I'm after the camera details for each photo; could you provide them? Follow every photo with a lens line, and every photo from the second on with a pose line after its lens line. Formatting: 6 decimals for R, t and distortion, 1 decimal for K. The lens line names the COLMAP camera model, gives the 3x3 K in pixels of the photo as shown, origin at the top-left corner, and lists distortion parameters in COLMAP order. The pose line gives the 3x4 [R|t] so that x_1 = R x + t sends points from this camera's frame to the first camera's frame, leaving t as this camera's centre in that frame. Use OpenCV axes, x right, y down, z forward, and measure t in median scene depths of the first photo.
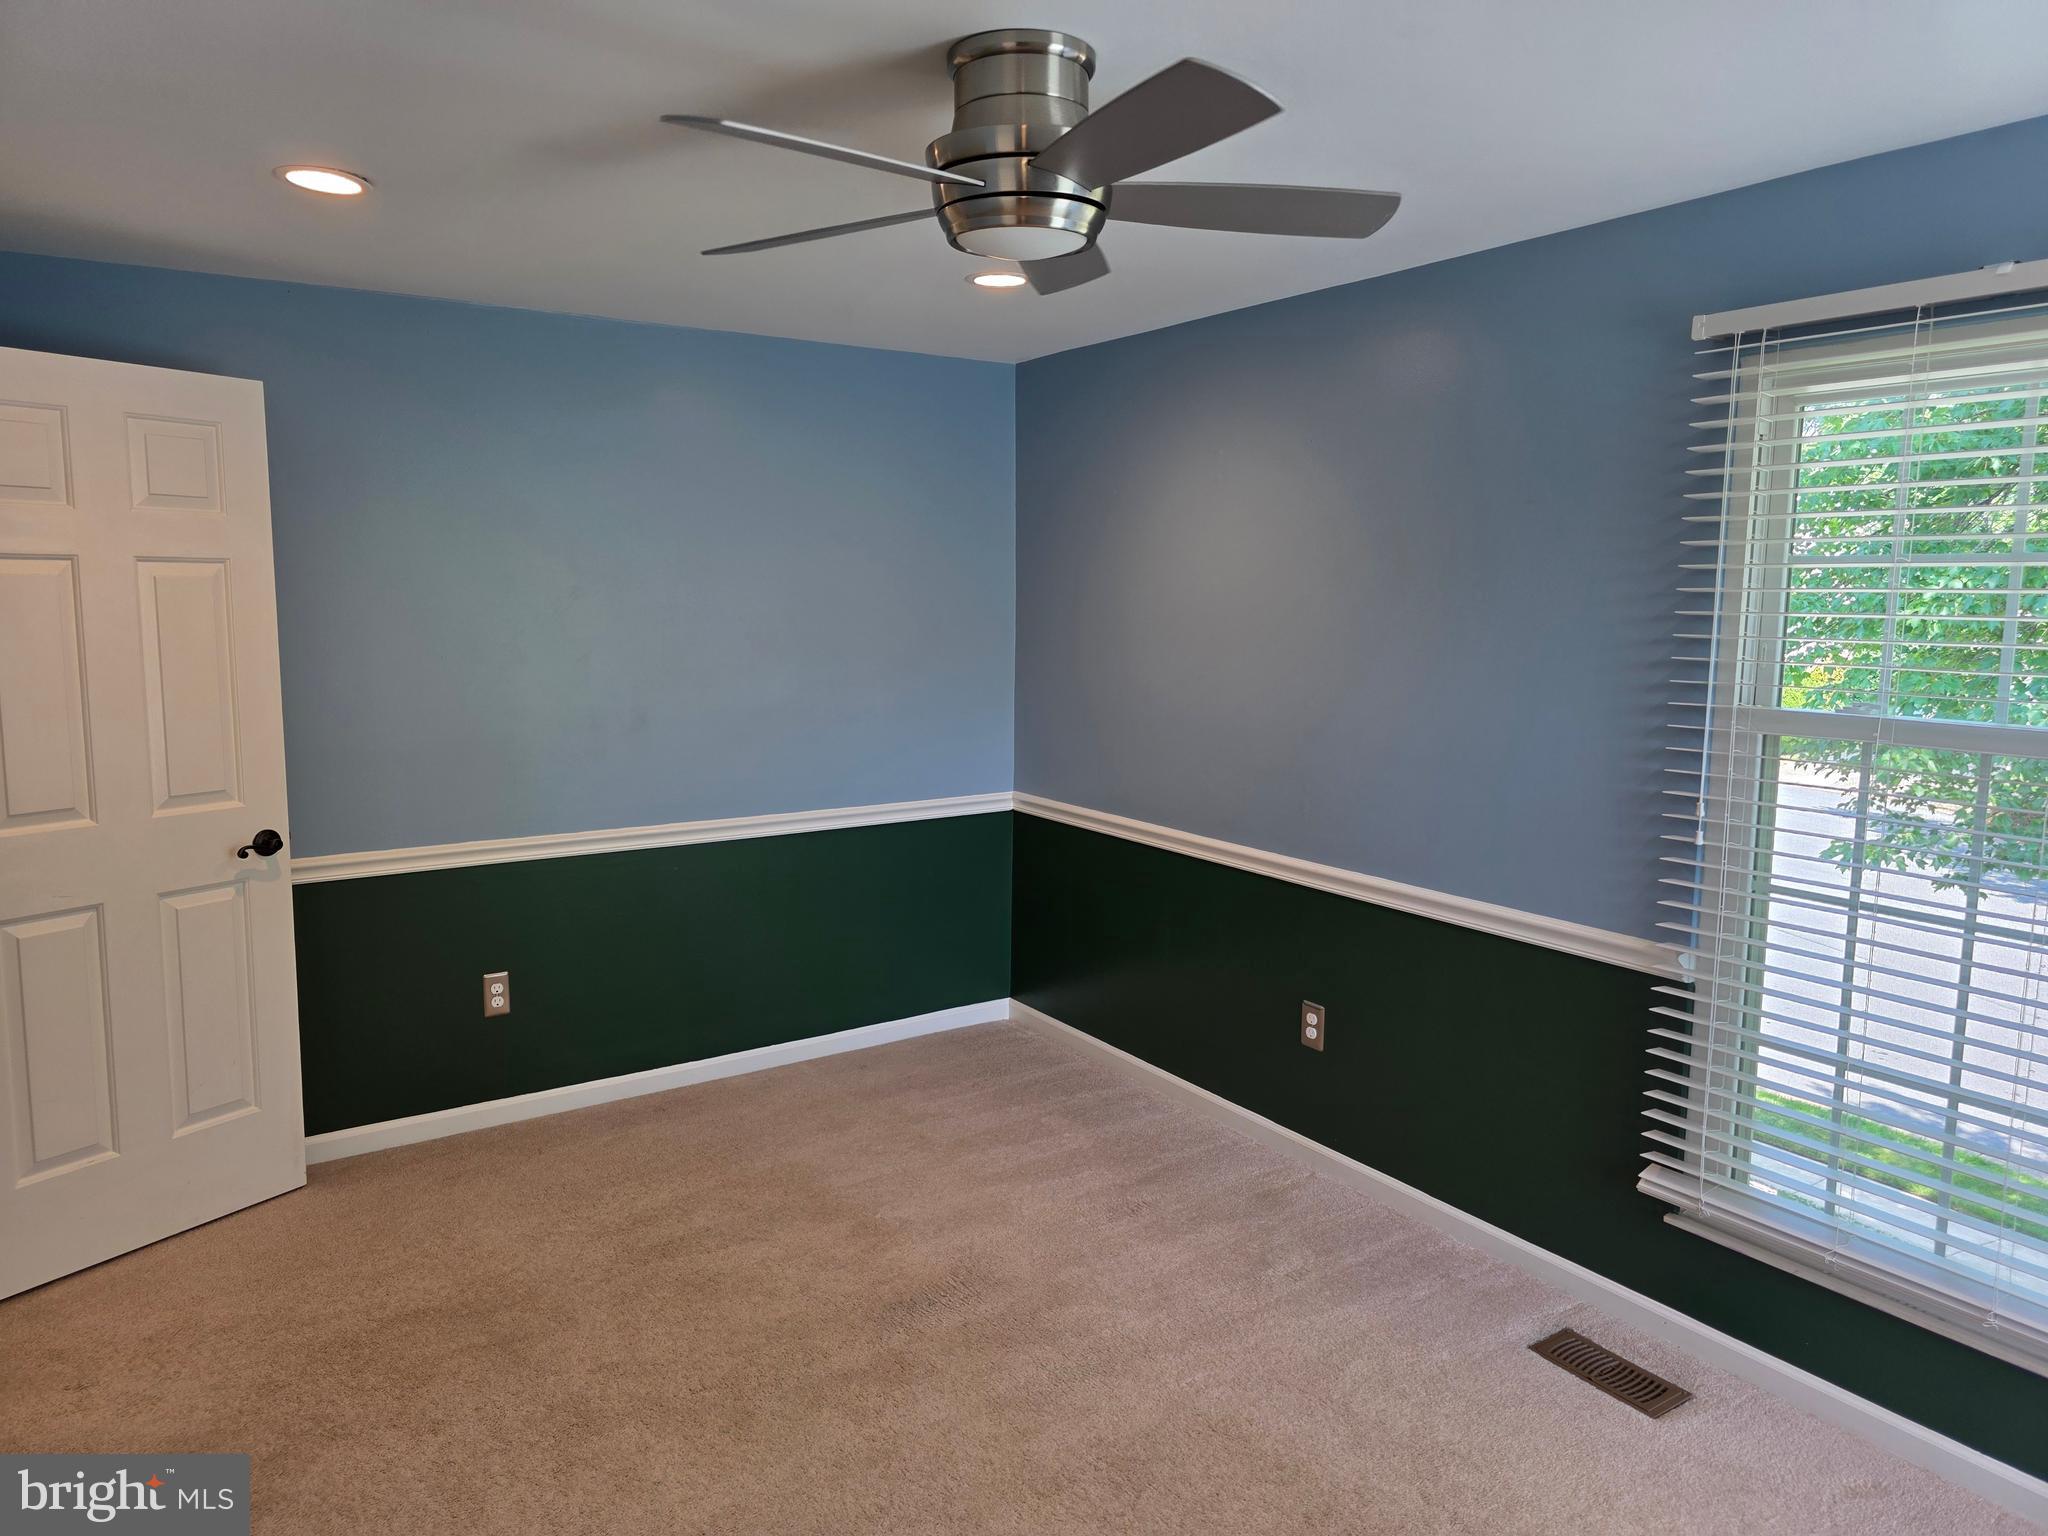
lens RADIAL K [[1370.6, 0, 1024.9], [0, 1370.6, 764.6], [0, 0, 1]] dist [0.076485, -0.073174]
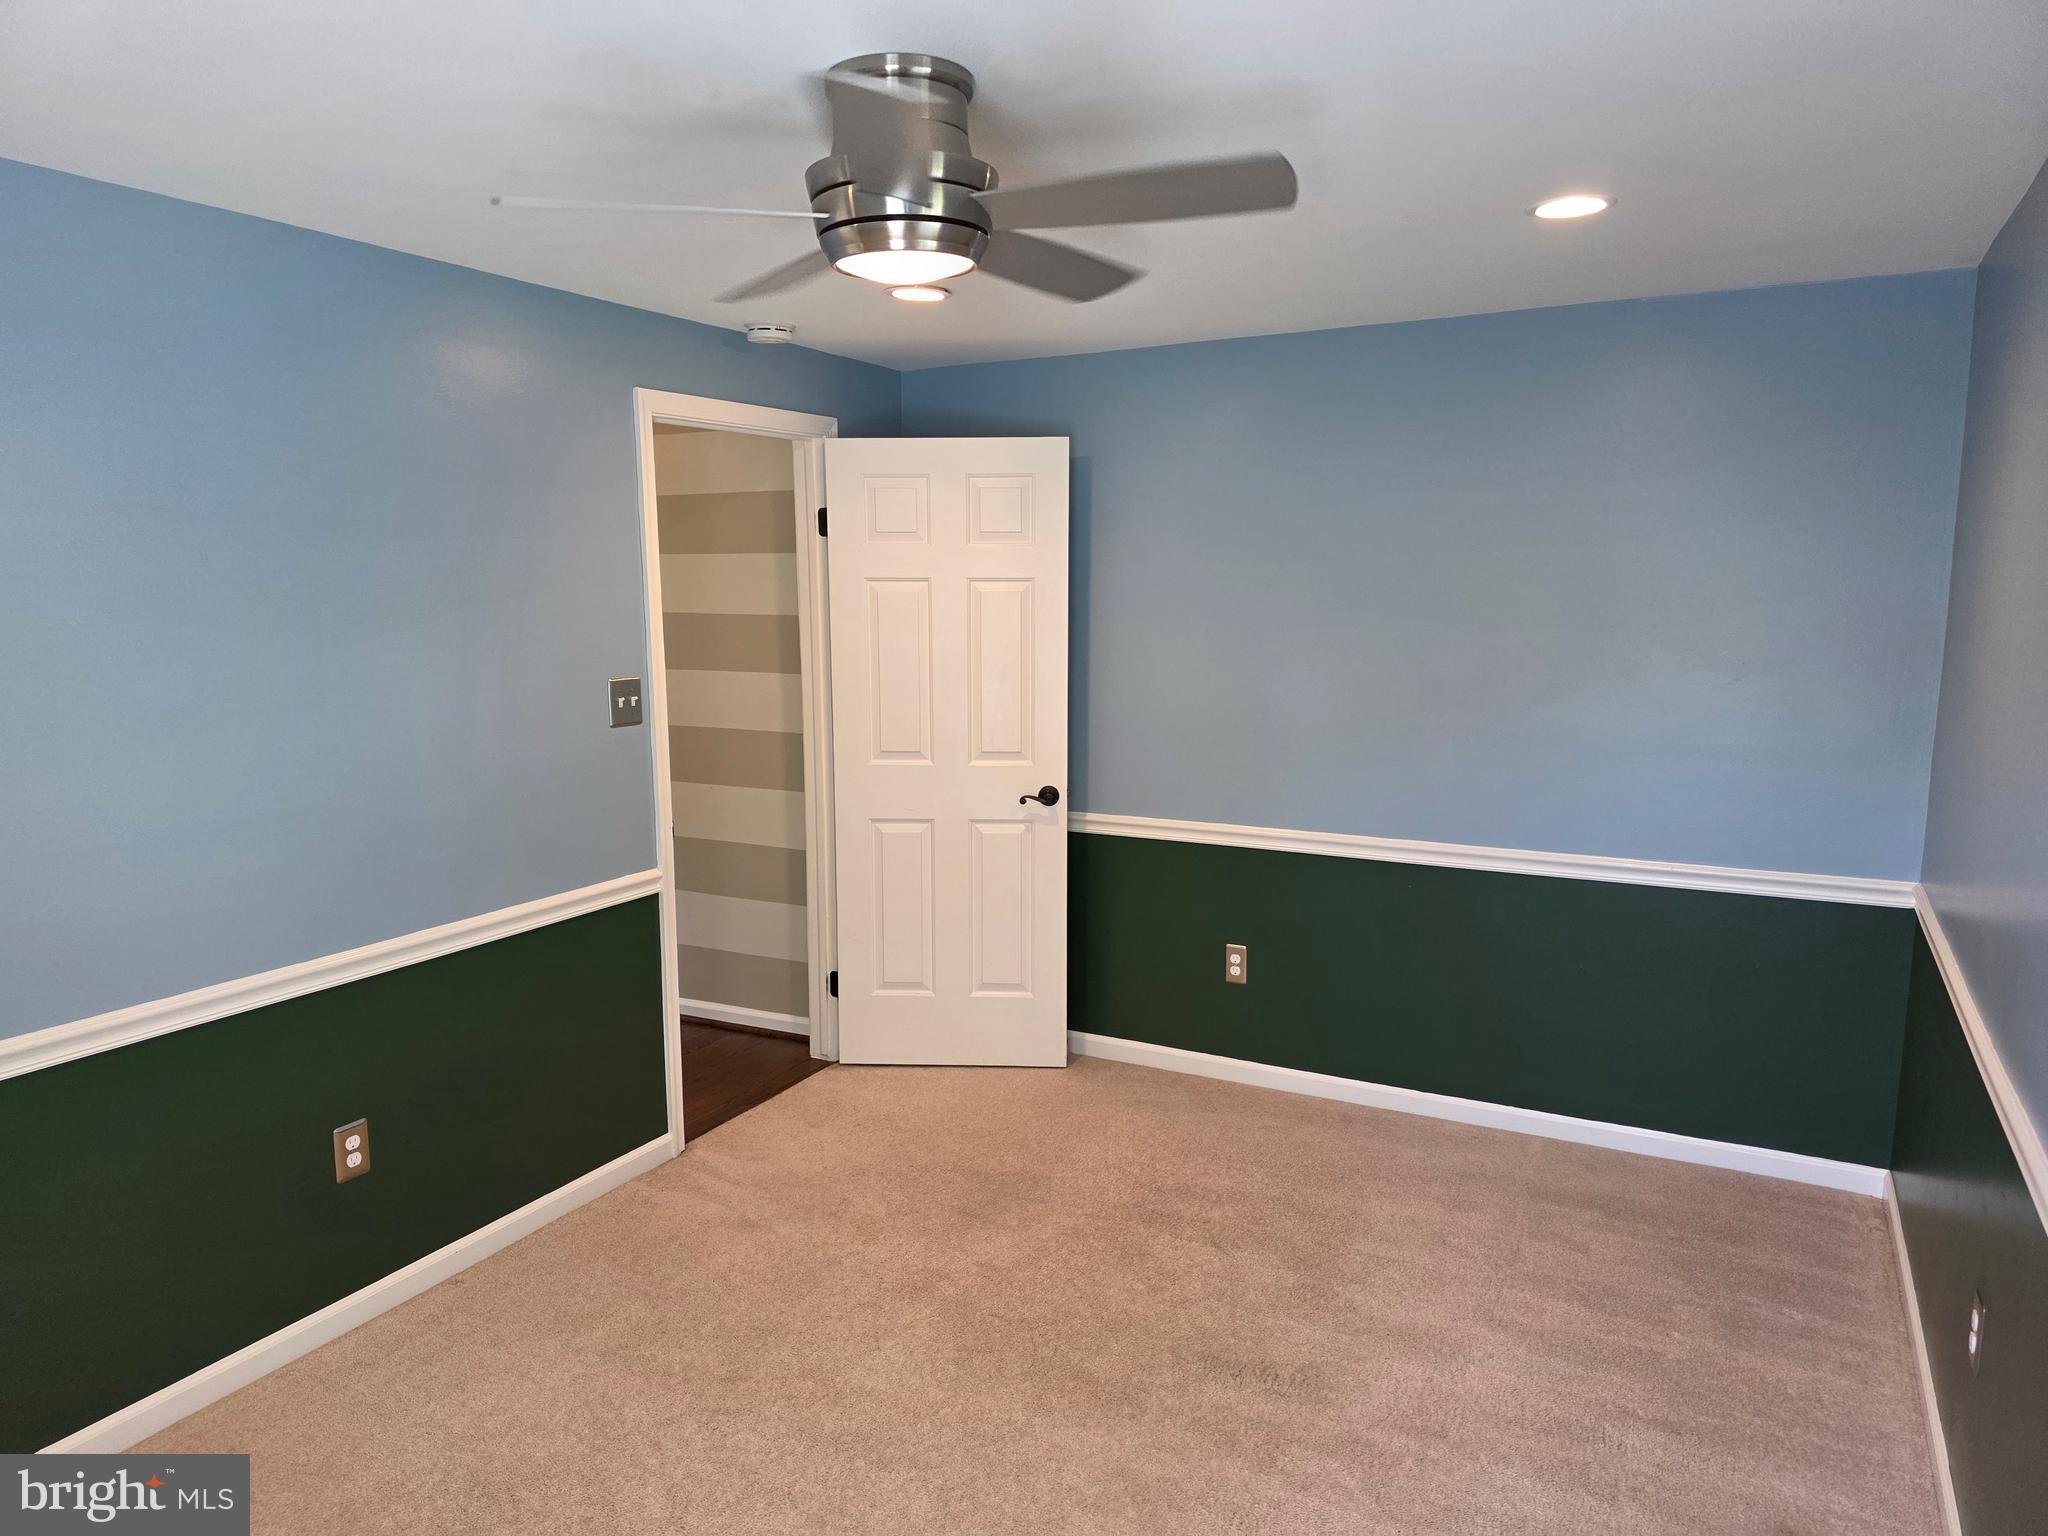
lens RADIAL K [[1370.6, 0, 1038.1], [0, 1370.6, 767.1], [0, 0, 1]] dist [0.076485, -0.073174]
pose [[0.482835, 0.112434, -0.868463, 0.571543], [-0.111638, 0.991535, 0.066301, -0.055377], [0.868566, 0.064941, 0.491300, 0.365197]]
